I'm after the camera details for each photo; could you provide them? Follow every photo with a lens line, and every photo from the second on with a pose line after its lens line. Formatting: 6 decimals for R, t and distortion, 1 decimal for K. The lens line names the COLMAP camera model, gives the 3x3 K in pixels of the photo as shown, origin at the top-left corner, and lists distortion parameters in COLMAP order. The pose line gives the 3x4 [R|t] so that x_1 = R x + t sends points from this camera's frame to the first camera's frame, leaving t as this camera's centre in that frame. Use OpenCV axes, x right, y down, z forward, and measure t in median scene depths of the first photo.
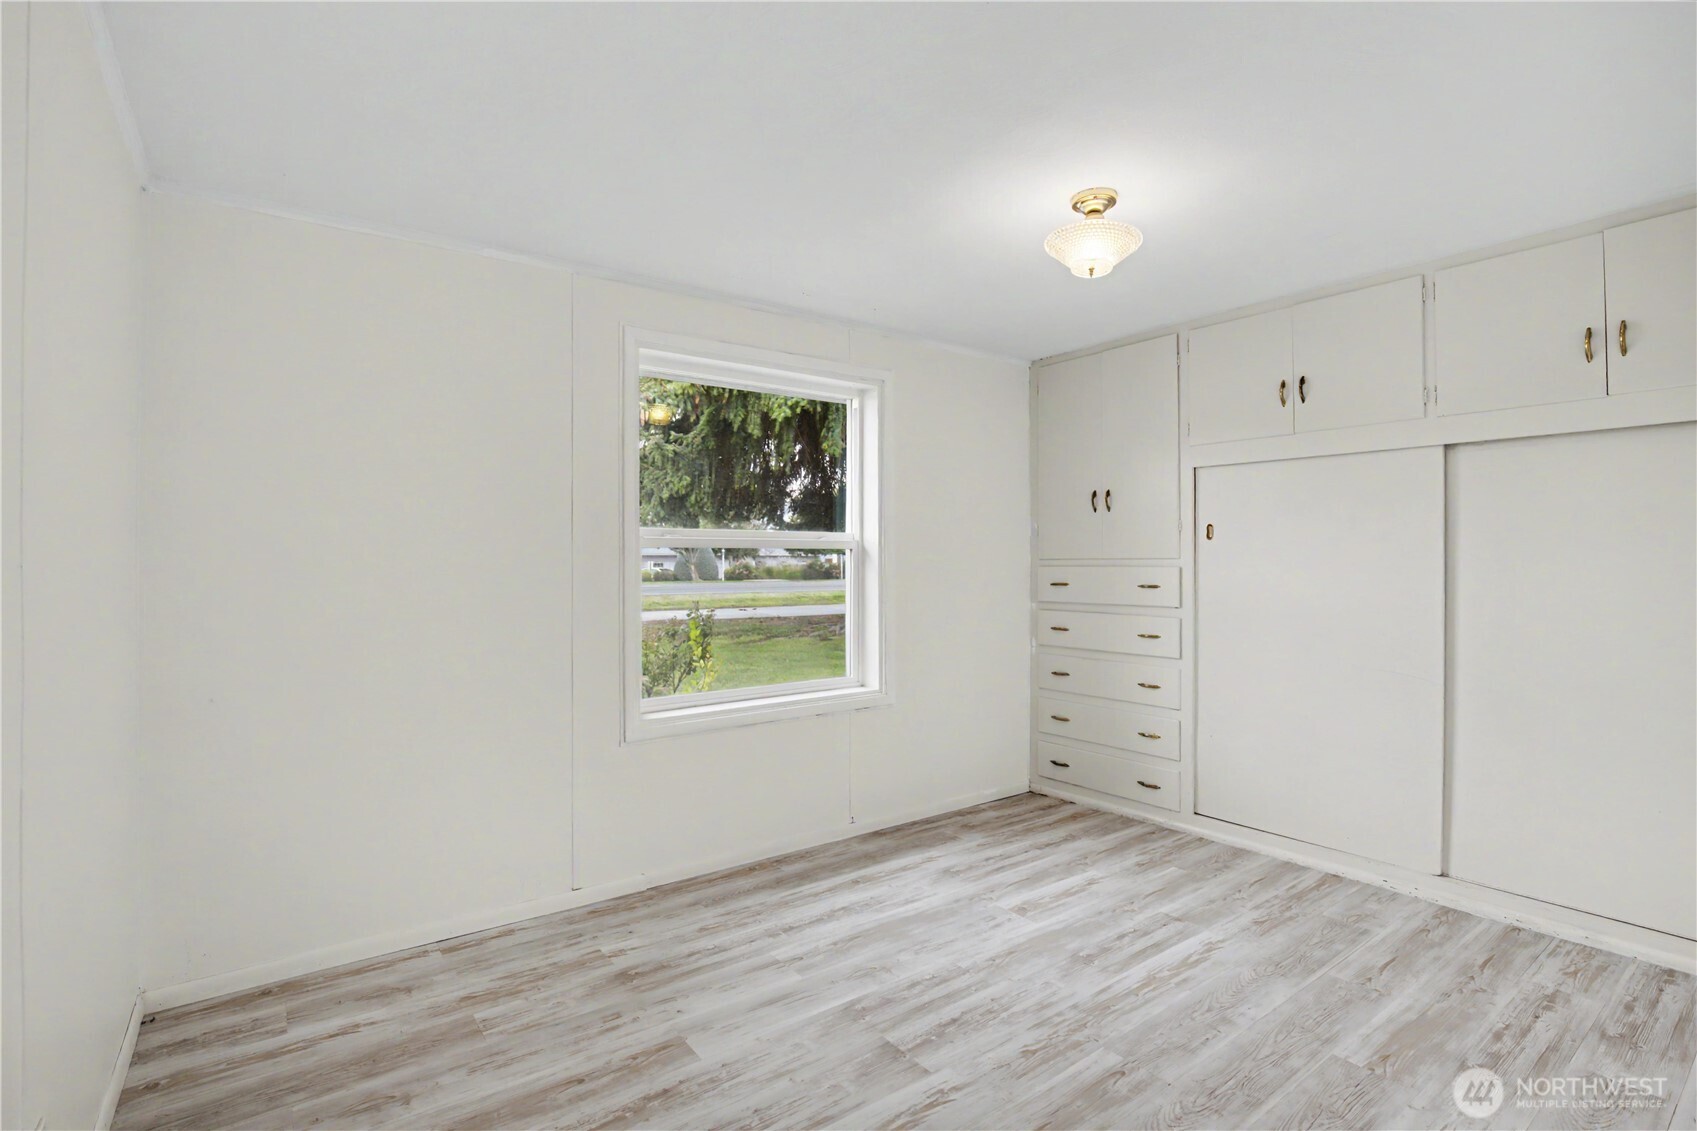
lens RADIAL K [[791.7, 0, 843.0], [0, 791.7, 564.4], [0, 0, 1]] dist [0.000641, 0.000060]
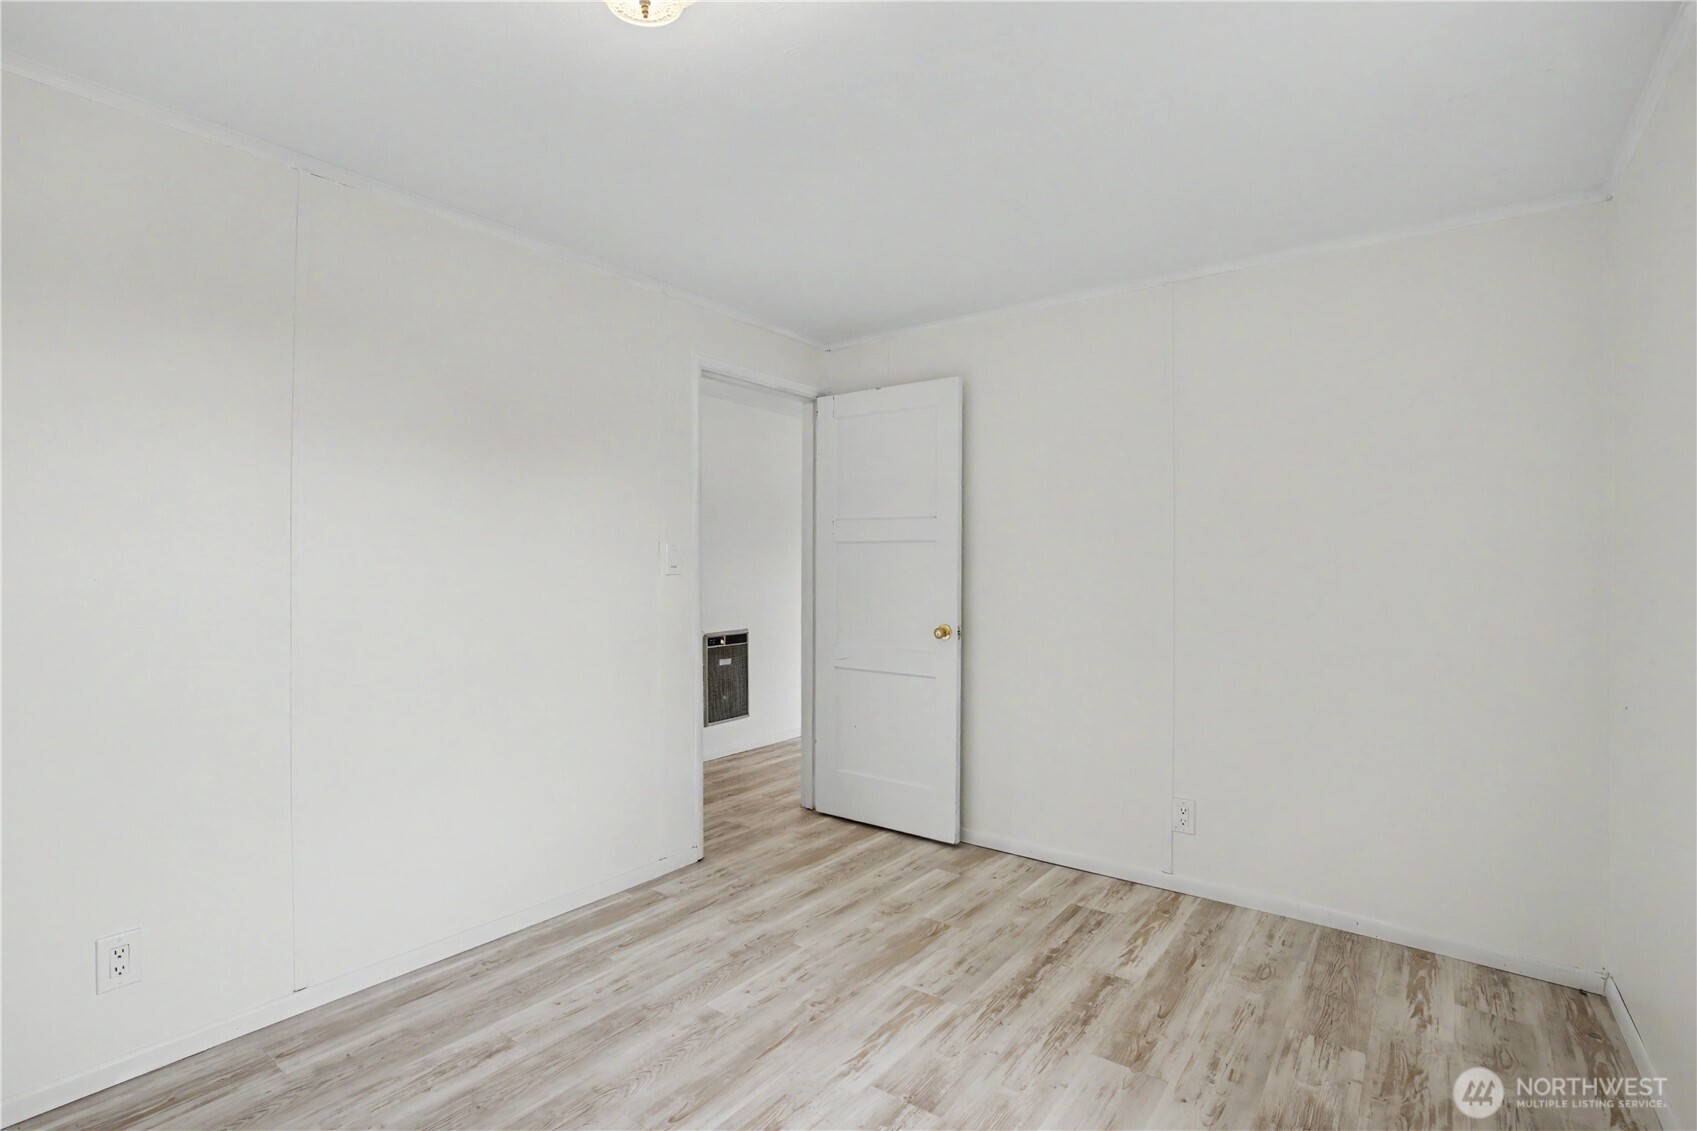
lens RADIAL K [[791.7, 0, 849.8], [0, 791.7, 569.8], [0, 0, 1]] dist [0.000641, 0.000060]
pose [[-0.957391, -0.000244, -0.288794, 0.409401], [0.000134, 0.999999, -0.001289, 0.009311], [0.288794, -0.001273, -0.957390, 1.883042]]
